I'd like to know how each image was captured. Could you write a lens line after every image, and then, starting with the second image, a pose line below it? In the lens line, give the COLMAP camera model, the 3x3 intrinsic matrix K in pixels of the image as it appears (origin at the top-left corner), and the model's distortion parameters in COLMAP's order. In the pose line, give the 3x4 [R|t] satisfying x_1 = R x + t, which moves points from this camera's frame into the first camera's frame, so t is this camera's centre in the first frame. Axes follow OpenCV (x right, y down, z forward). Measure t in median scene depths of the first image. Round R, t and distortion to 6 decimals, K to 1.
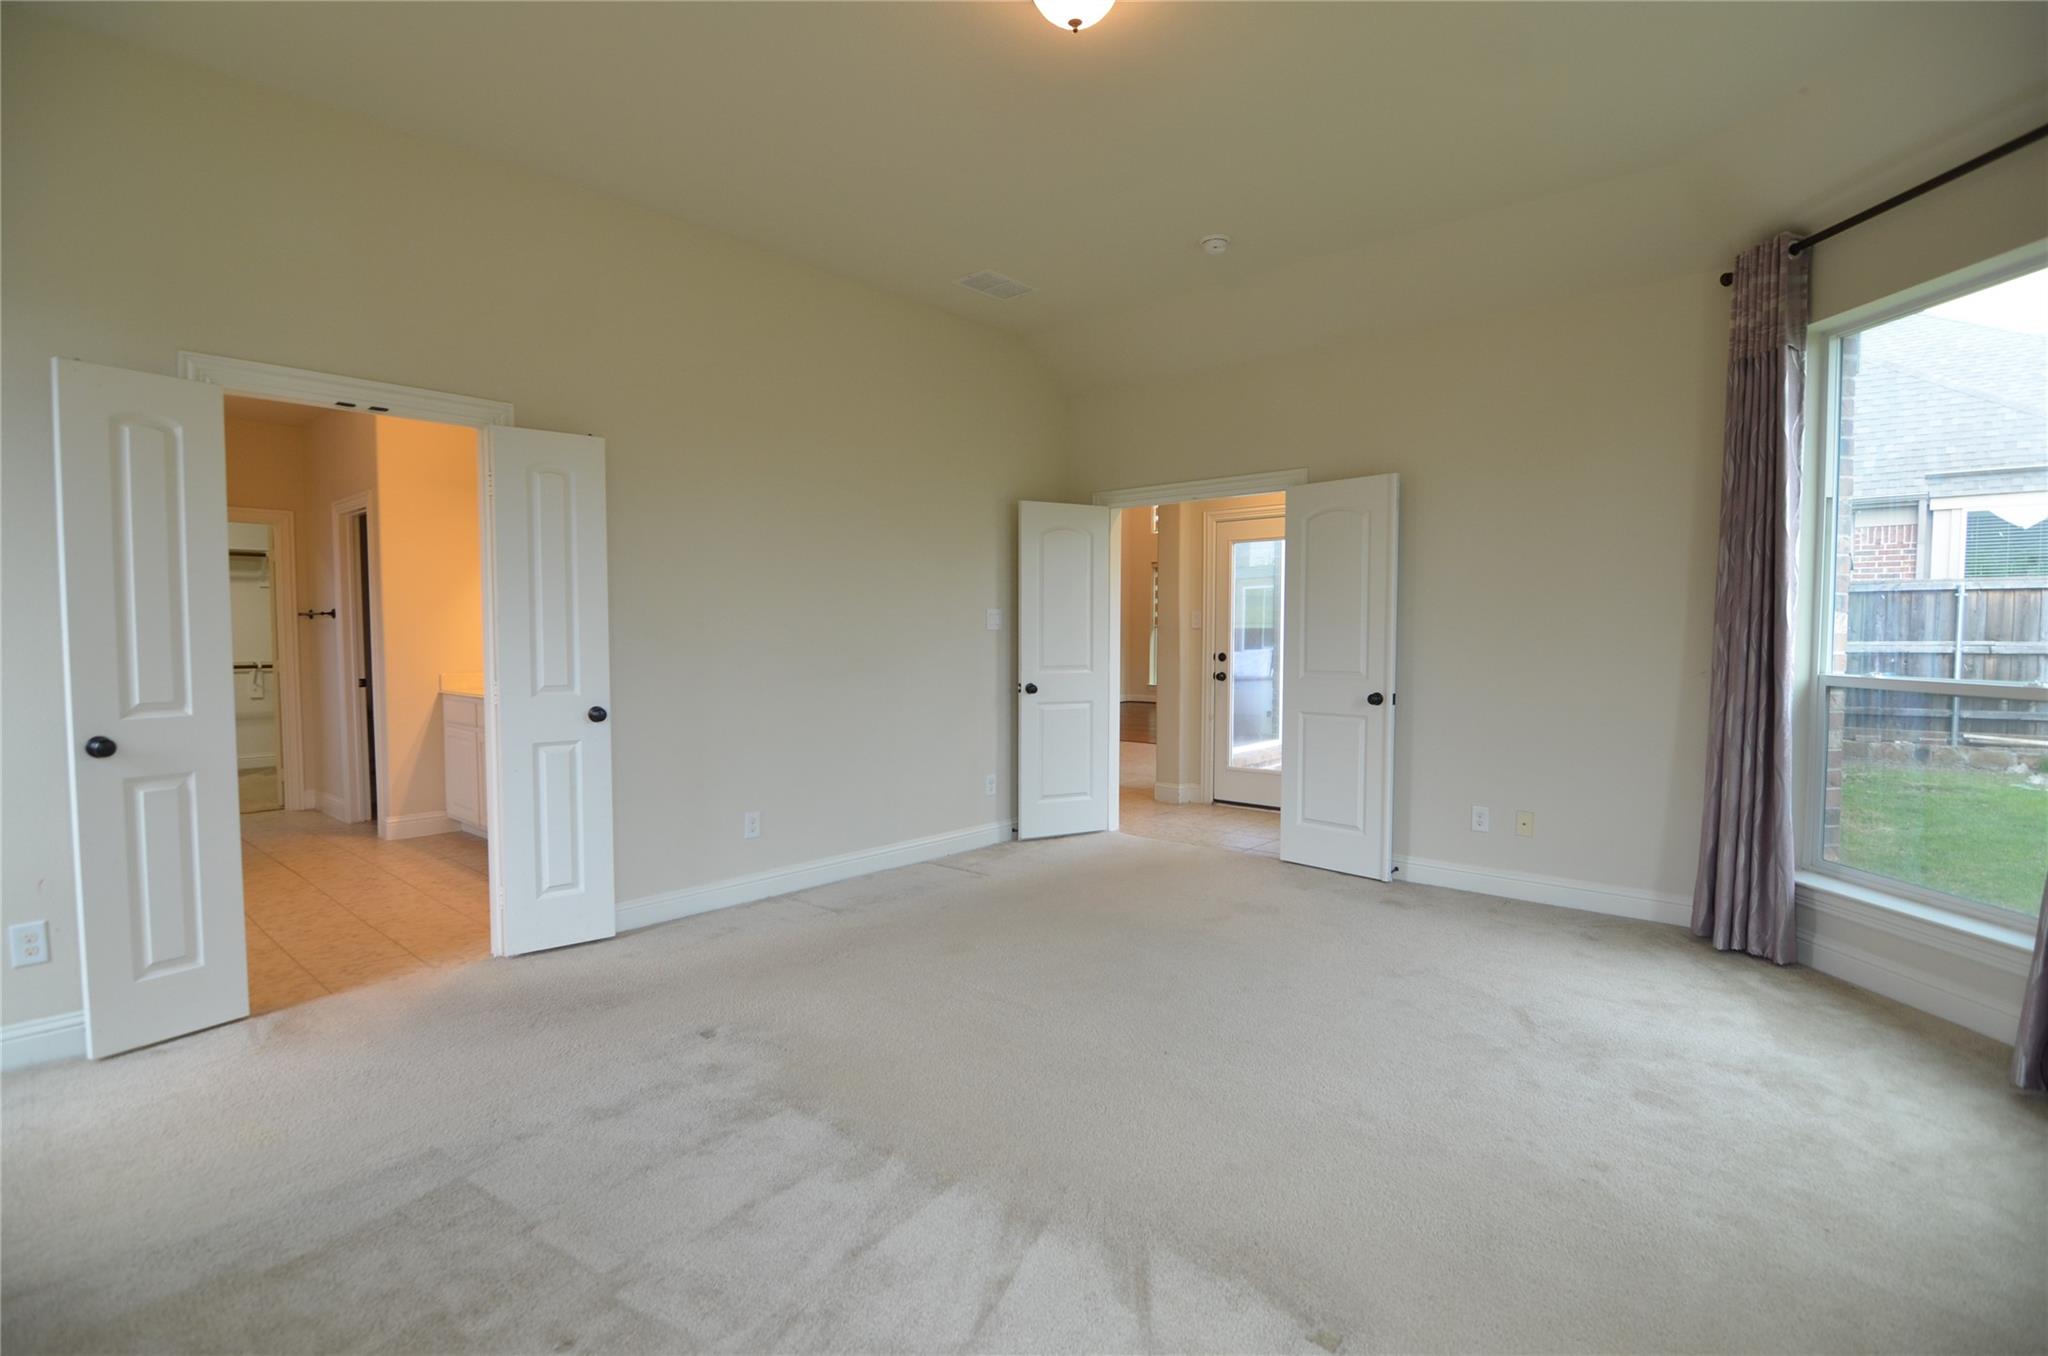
lens RADIAL K [[983.6, 0, 1024.0], [0, 983.6, 678.0], [0, 0, 1]] dist [-0.019447, -0.000311]
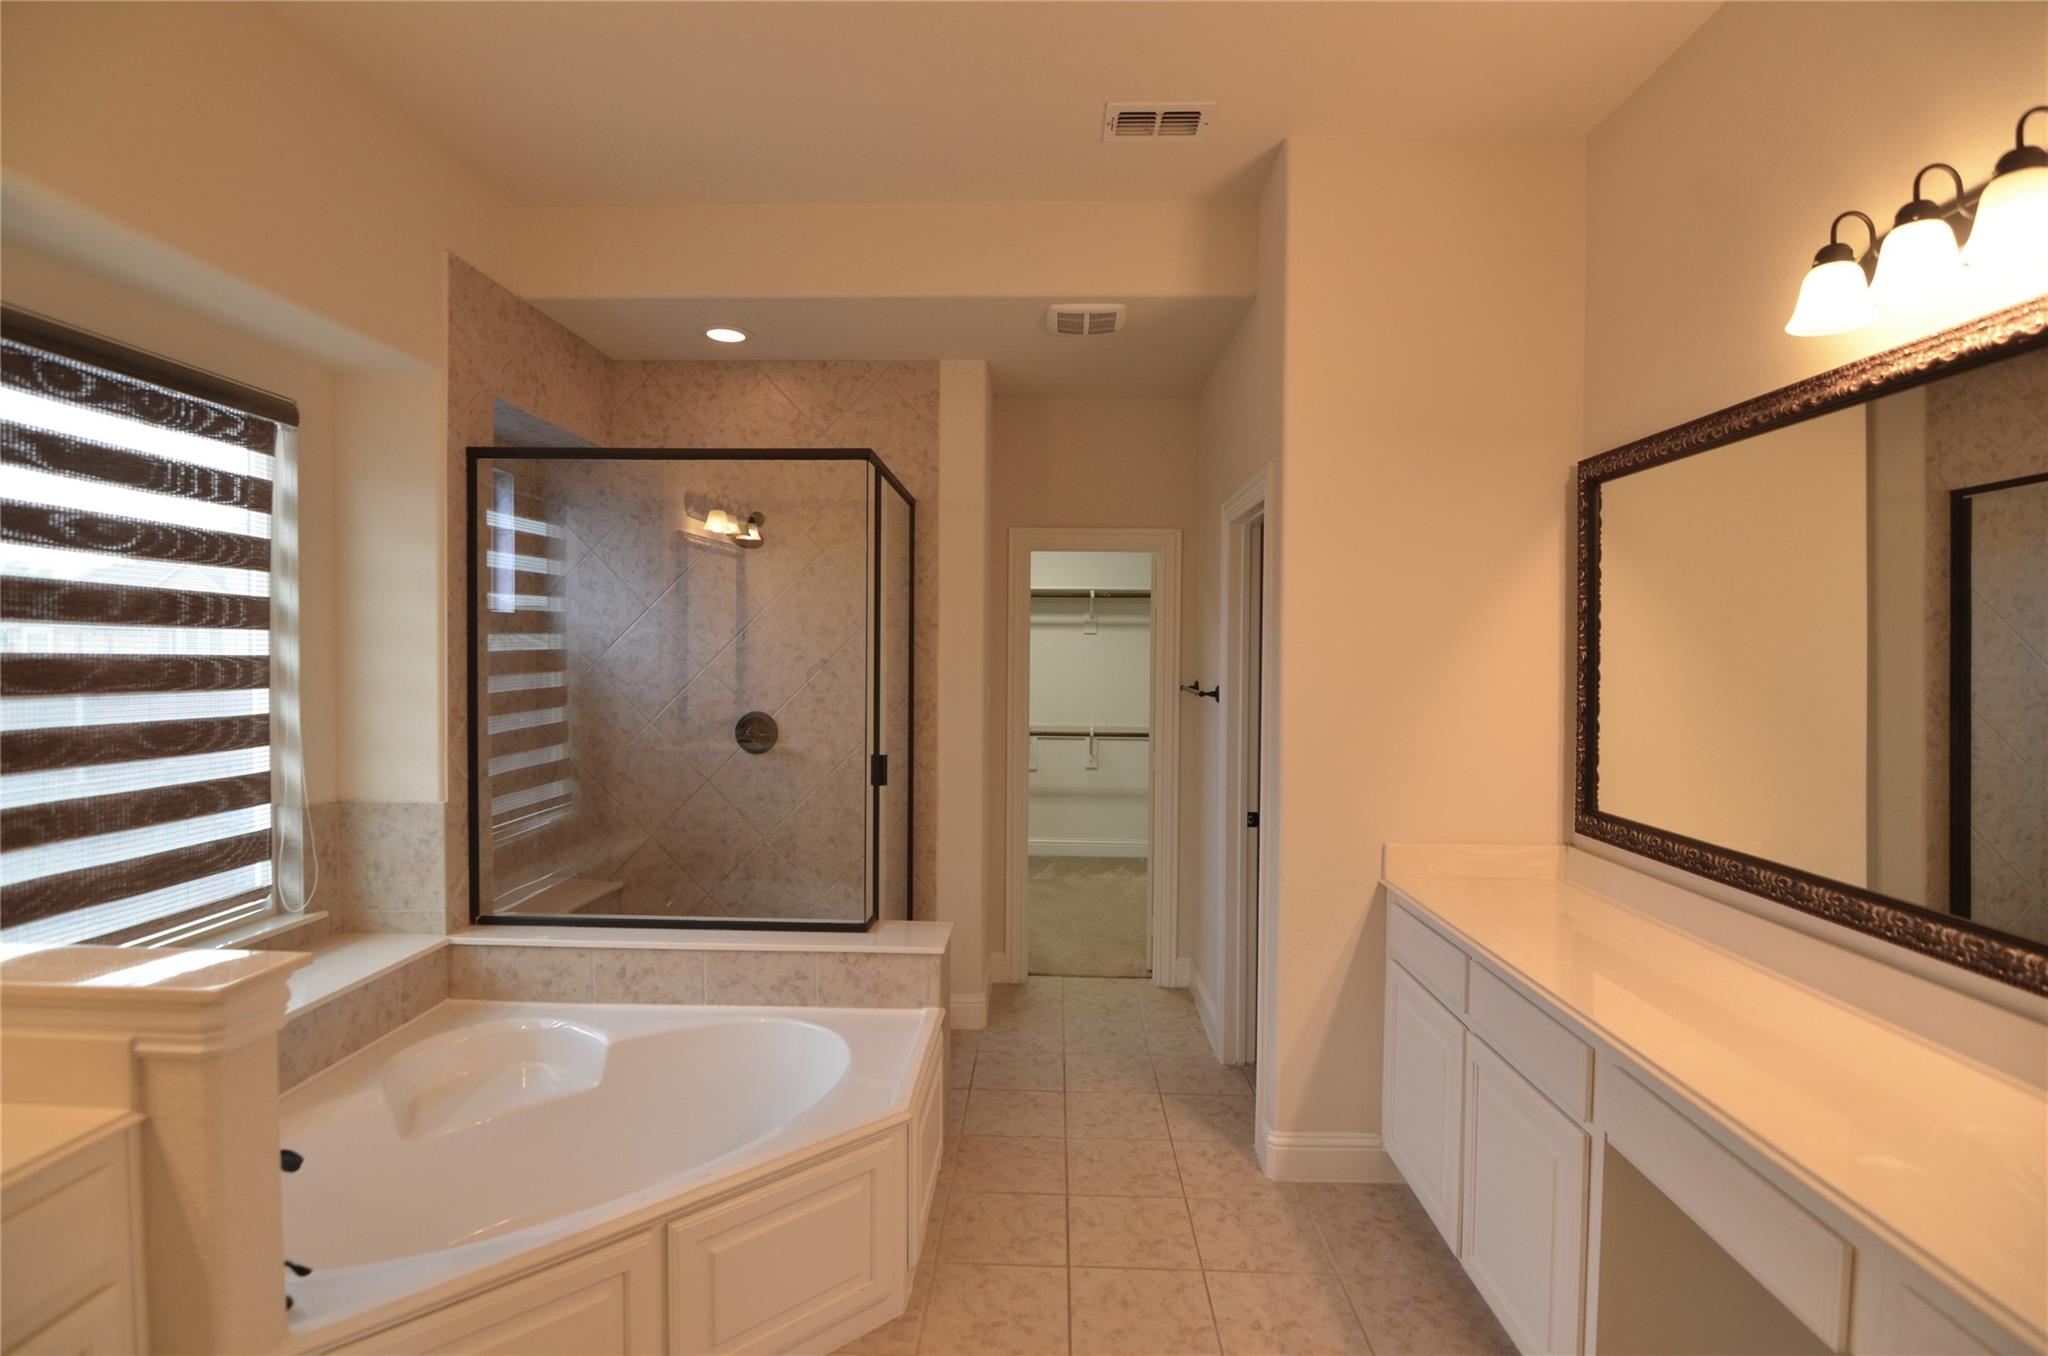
lens RADIAL K [[983.6, 0, 1024.0], [0, 983.6, 678.0], [0, 0, 1]] dist [-0.019447, -0.000311]
pose [[0.642309, 0.026877, -0.765974, -0.331077], [-0.050446, 0.998700, -0.007258, -0.066383], [0.764784, 0.043302, 0.642830, 0.531317]]
